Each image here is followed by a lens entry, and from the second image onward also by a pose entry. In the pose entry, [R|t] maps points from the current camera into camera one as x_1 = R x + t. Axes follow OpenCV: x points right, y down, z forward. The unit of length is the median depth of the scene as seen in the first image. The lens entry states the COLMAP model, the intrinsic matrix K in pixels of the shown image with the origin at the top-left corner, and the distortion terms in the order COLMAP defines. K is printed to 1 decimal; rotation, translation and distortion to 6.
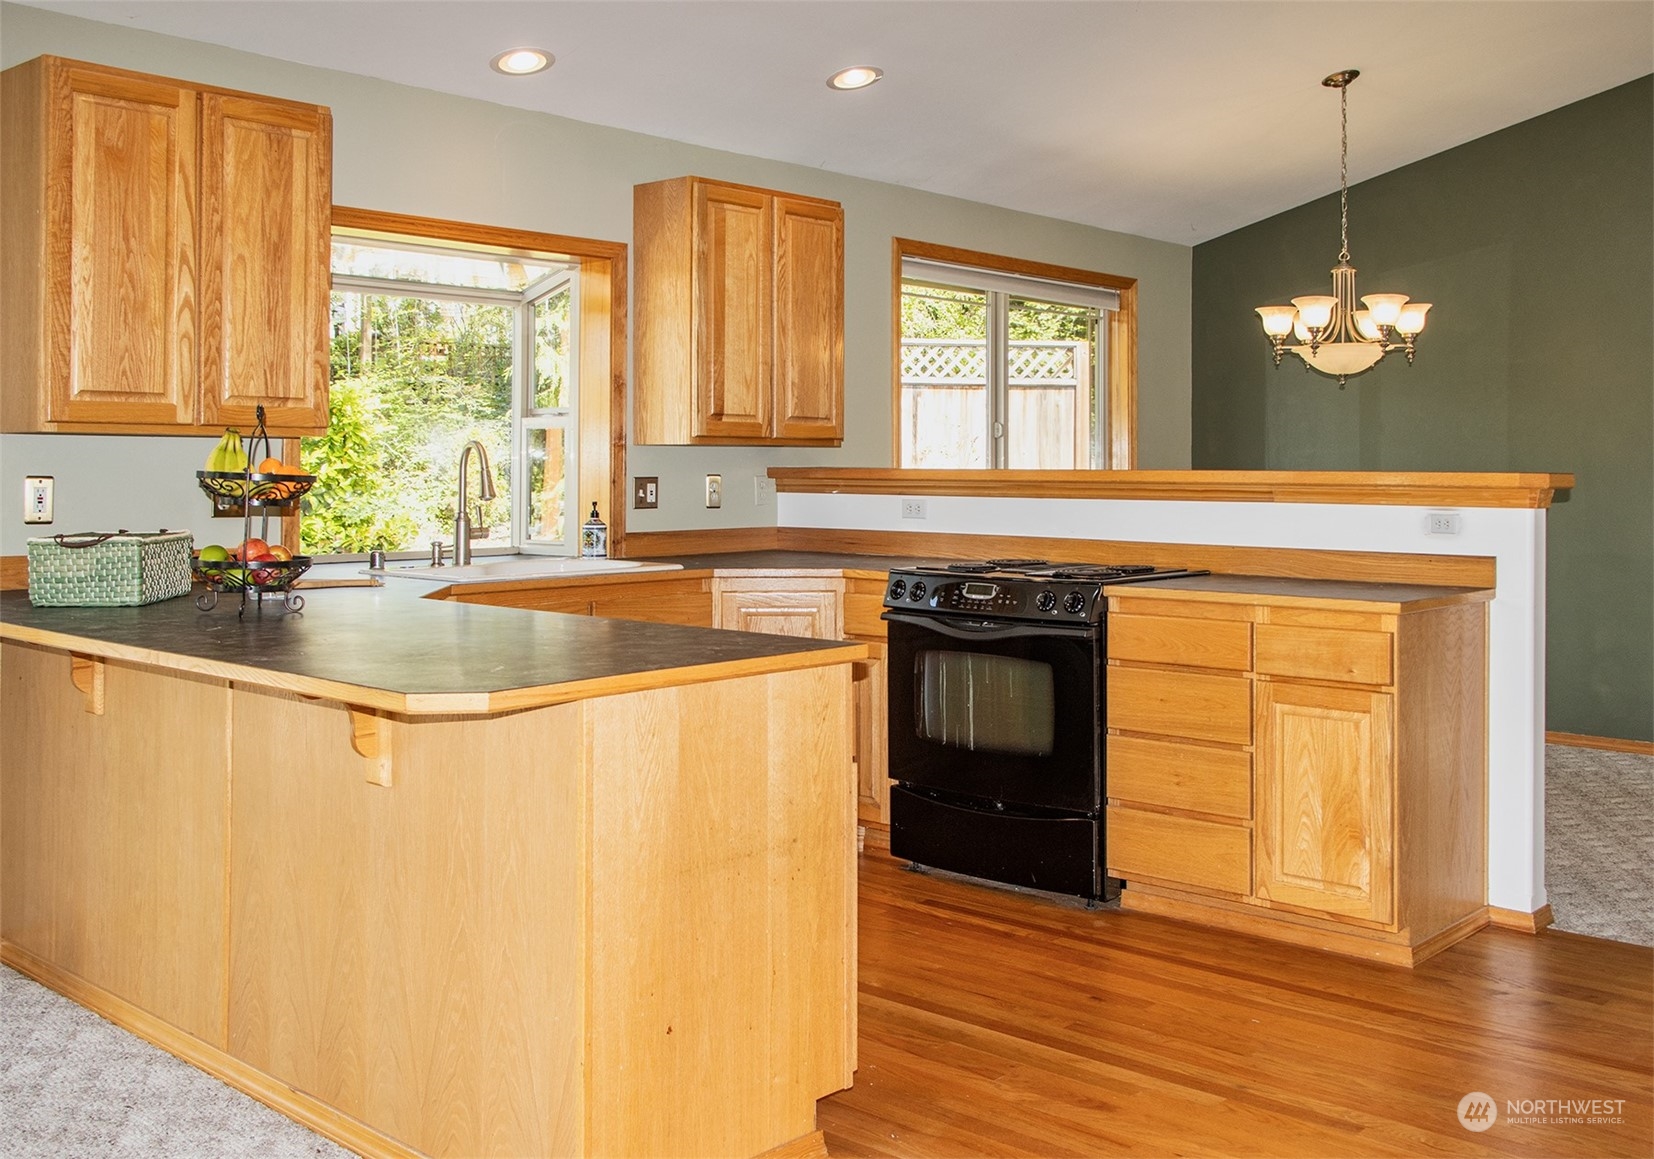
lens RADIAL K [[1640.8, 0, 827.0], [0, 1640.8, 579.5], [0, 0, 1]] dist [0.006420, -0.000826]
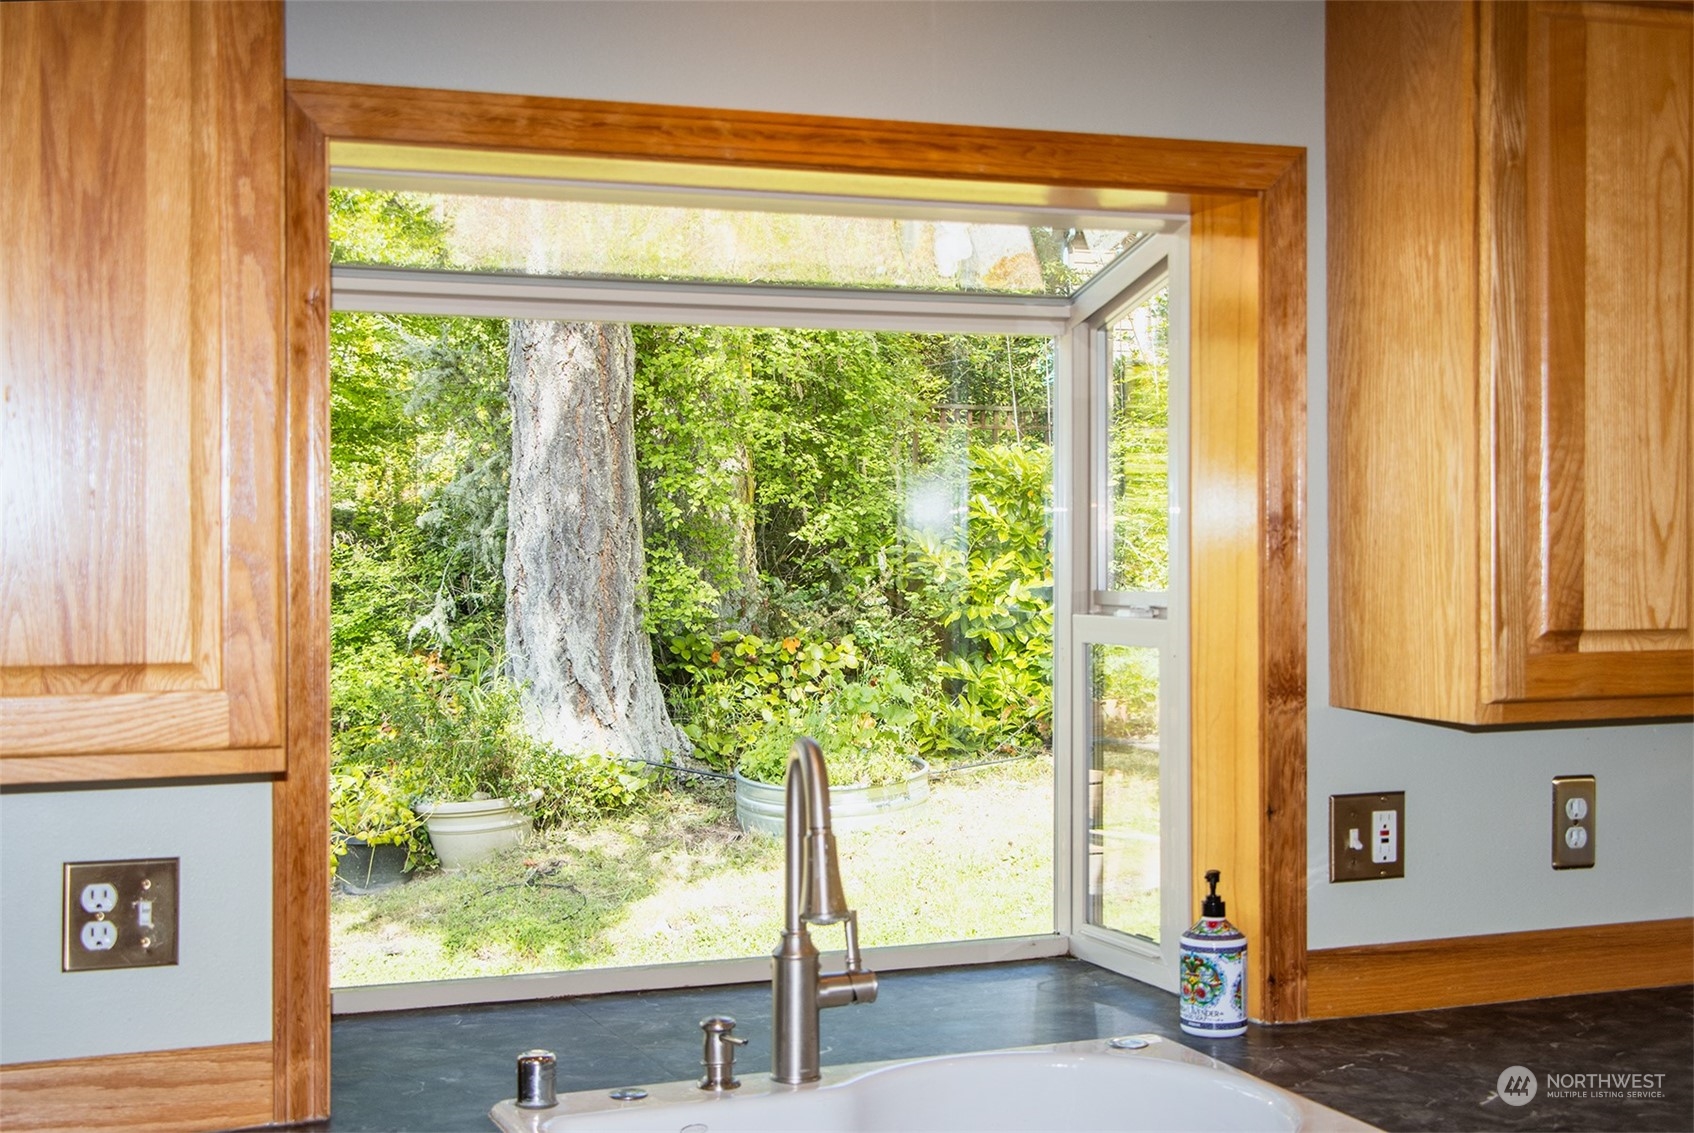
lens RADIAL K [[2549.5, 0, 847.0], [0, 2549.5, 566.5], [0, 0, 1]] dist [-0.236112, 1.862027]
pose [[0.924050, -0.011934, -0.382086, -0.004272], [-0.012047, 0.998107, -0.060310, -0.079633], [0.382082, 0.060333, 0.922157, 0.460621]]
